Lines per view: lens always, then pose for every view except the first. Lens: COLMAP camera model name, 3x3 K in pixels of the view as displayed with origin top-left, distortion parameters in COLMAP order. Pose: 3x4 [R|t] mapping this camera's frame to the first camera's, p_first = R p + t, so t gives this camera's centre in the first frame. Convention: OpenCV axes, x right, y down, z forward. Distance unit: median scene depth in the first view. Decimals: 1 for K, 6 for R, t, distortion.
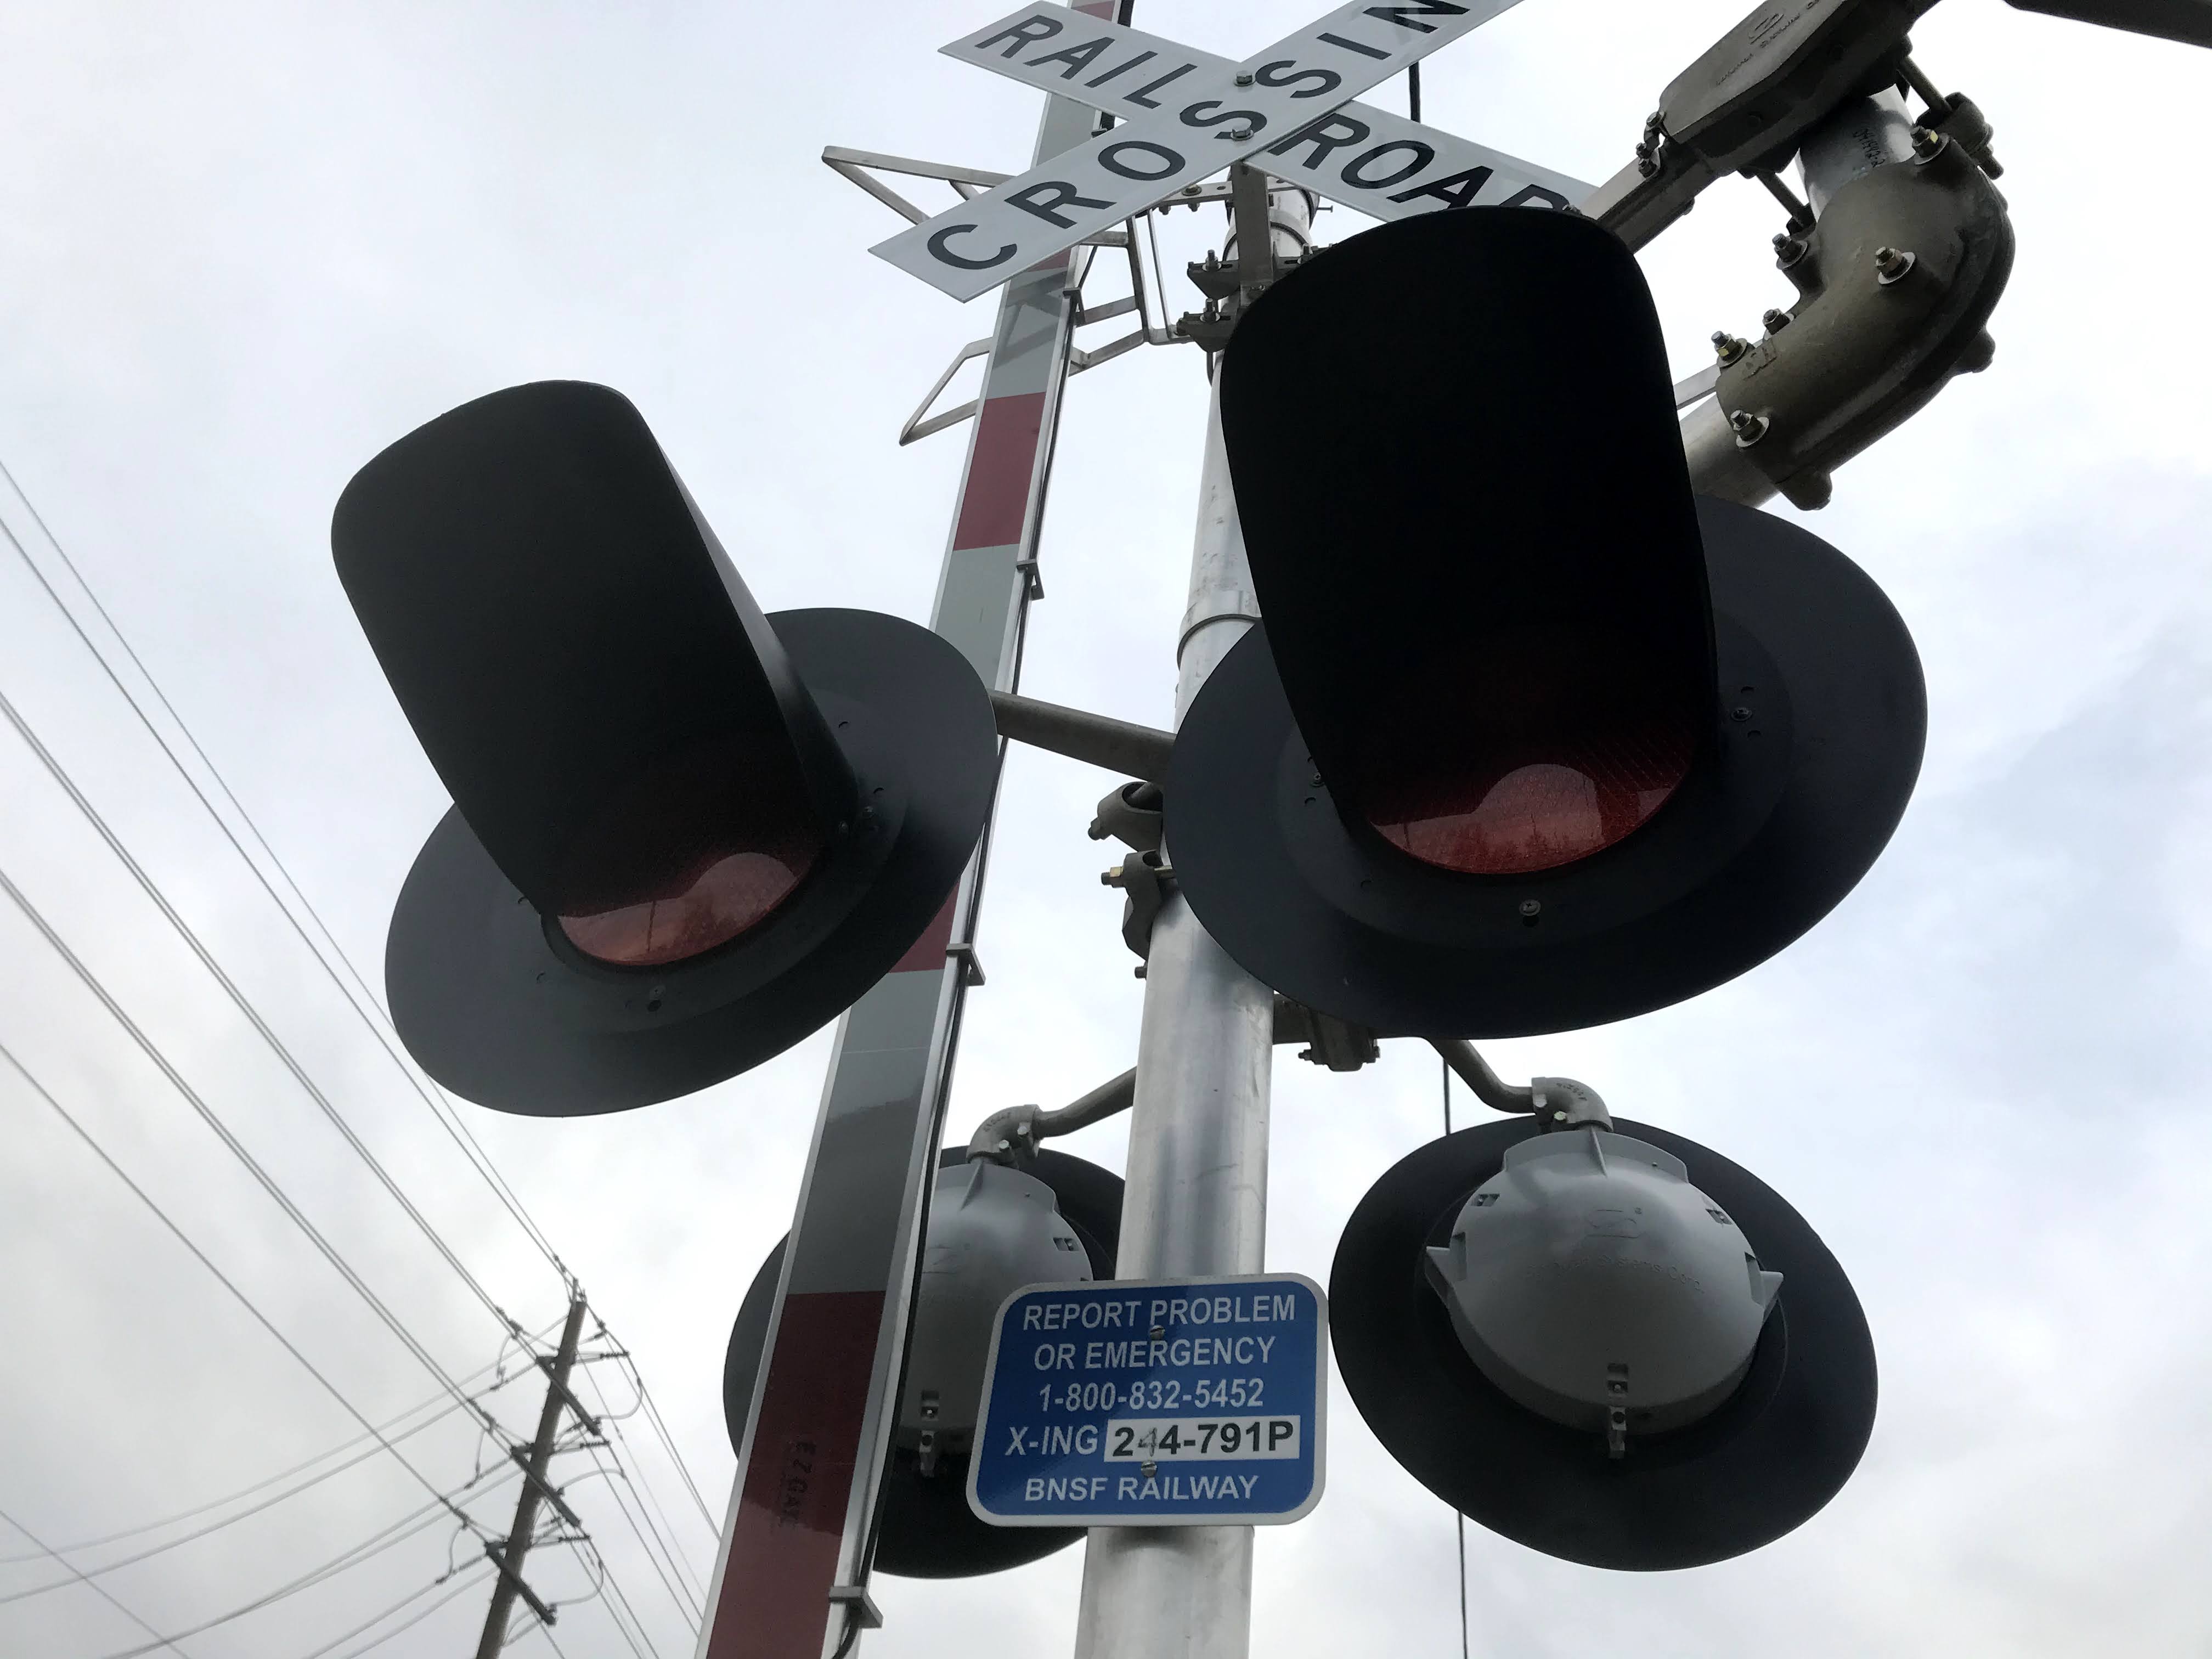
lens RADIAL K [[1821.1, 0, 1106.0], [0, 1821.1, 829.5], [0, 0, 1]] dist [0.025981, 0.001715]
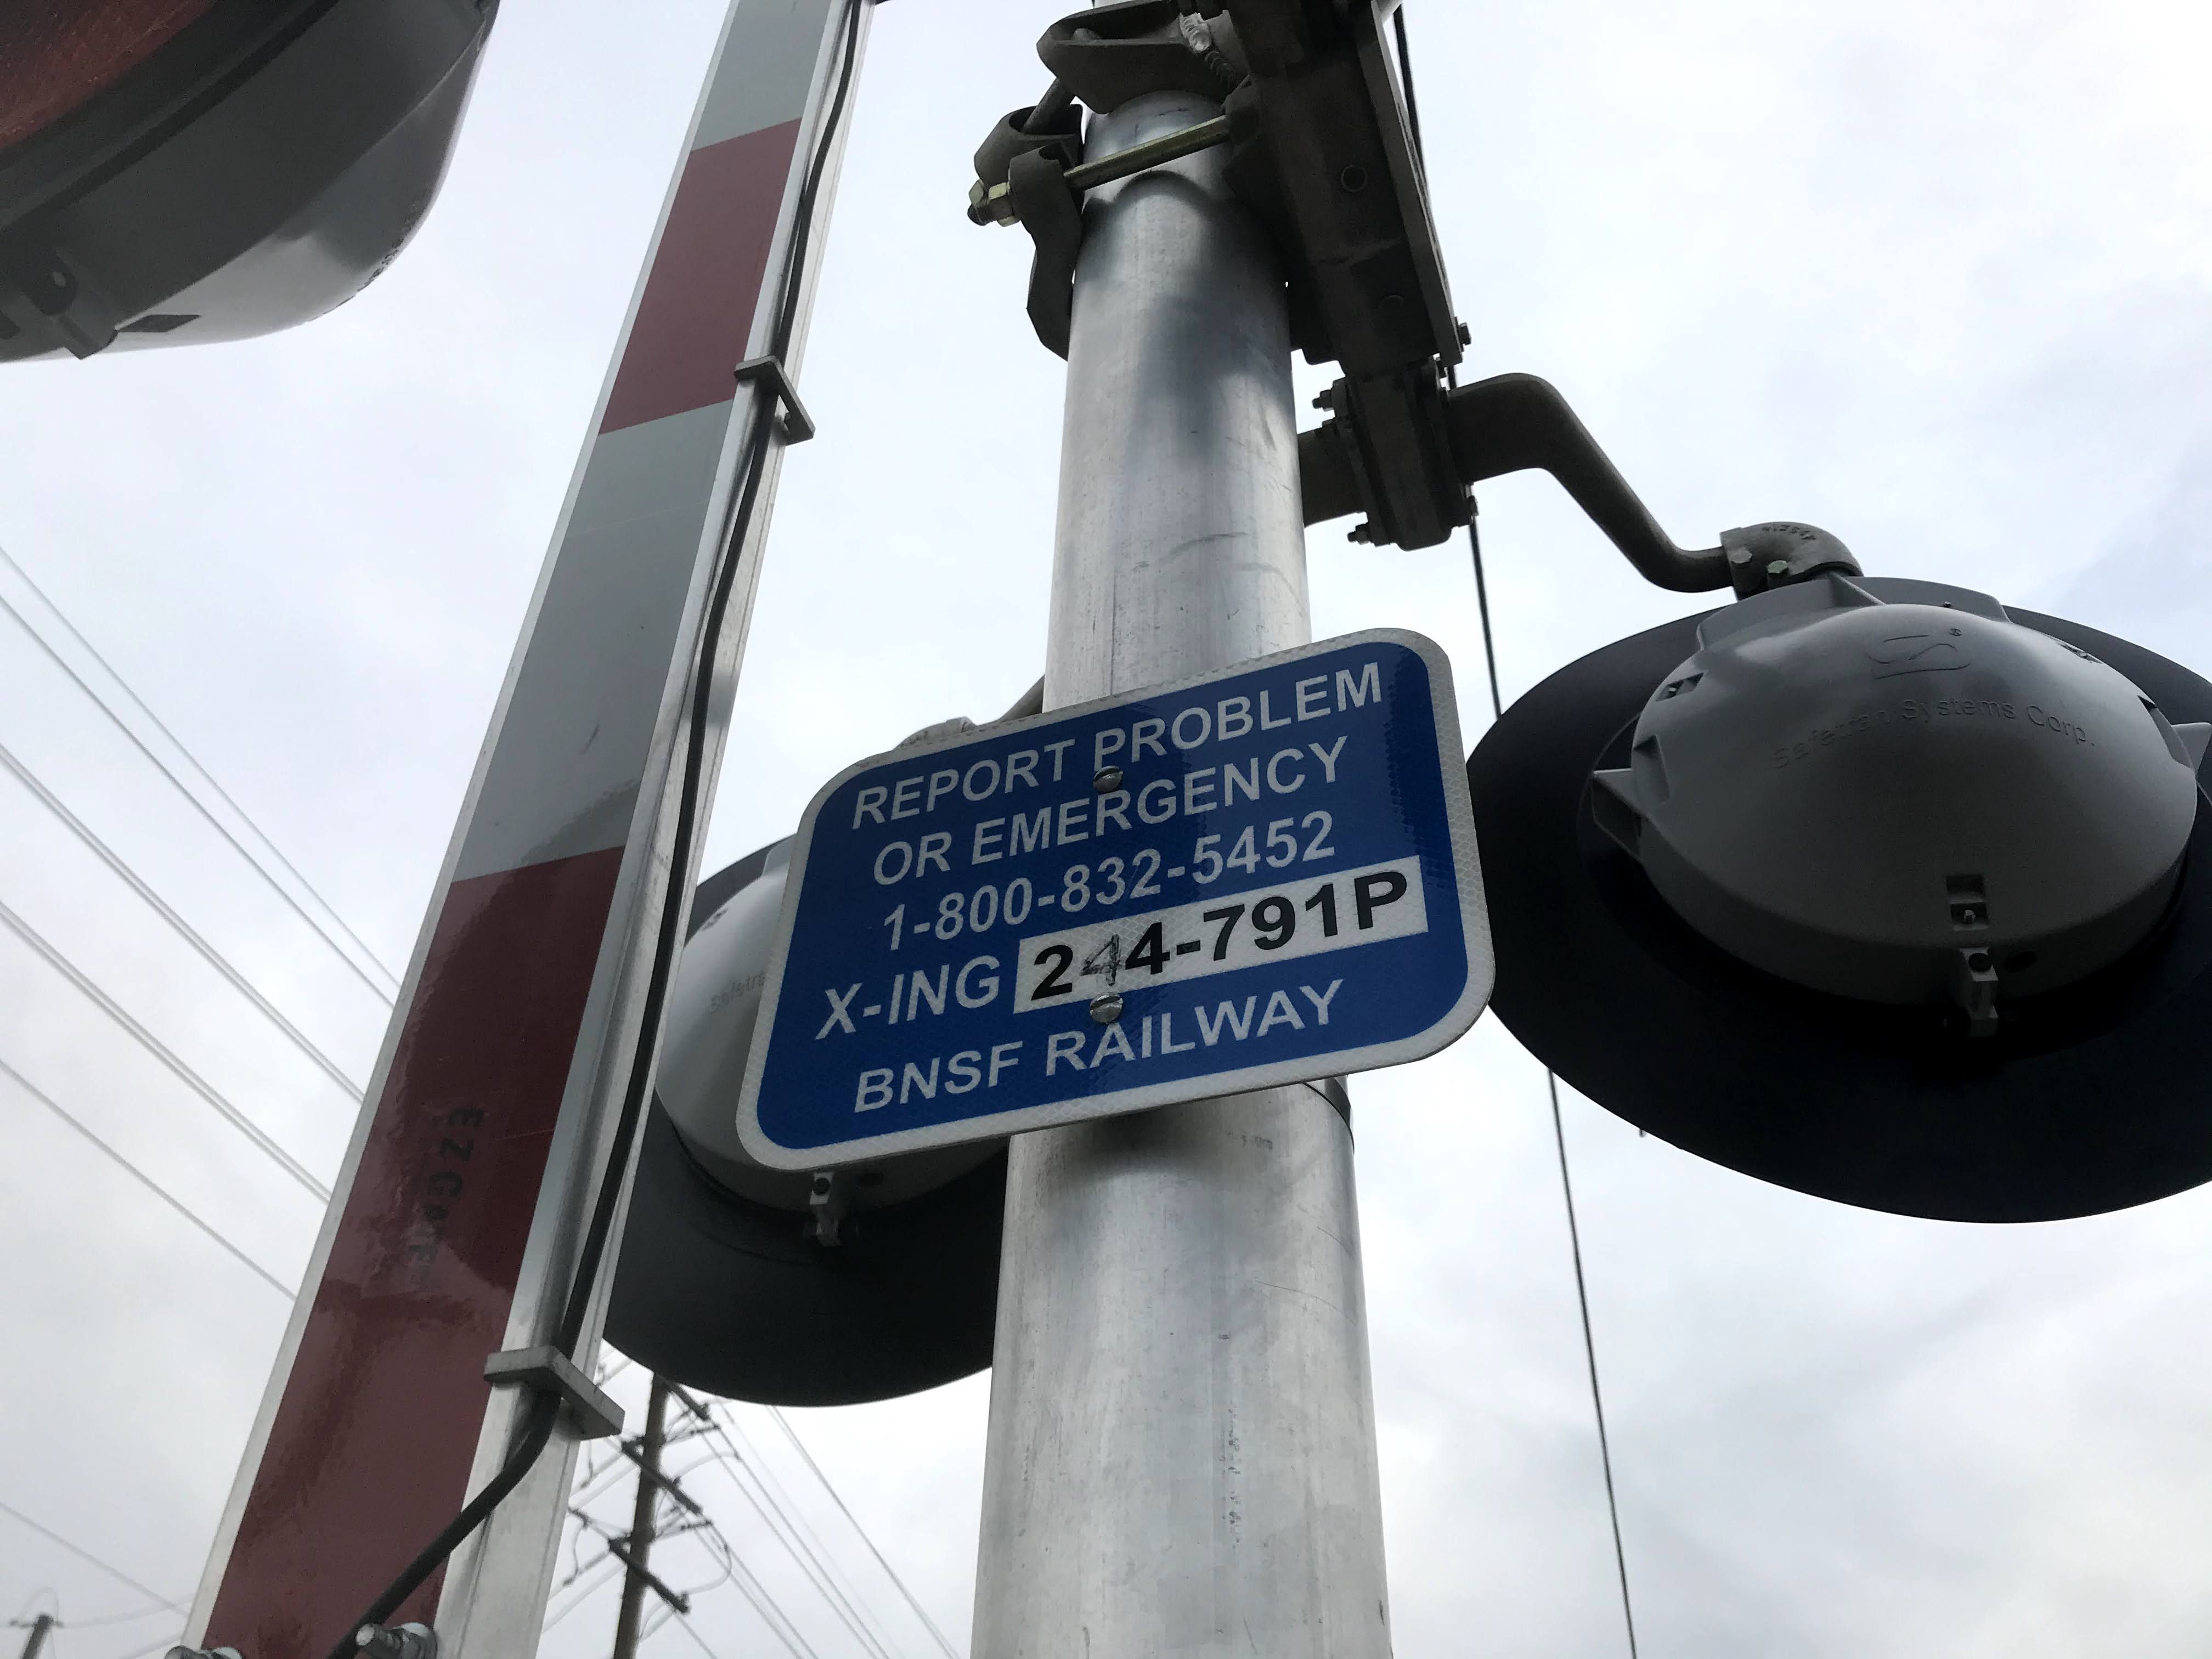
lens RADIAL K [[1793.9, 0, 1108.2], [0, 1793.9, 804.5], [0, 0, 1]] dist [0.064893, -0.096676]
pose [[0.991788, -0.125049, -0.026822, 0.041226], [0.125279, 0.992096, 0.007063, 0.286625], [0.025727, -0.010365, 0.999615, 0.528545]]
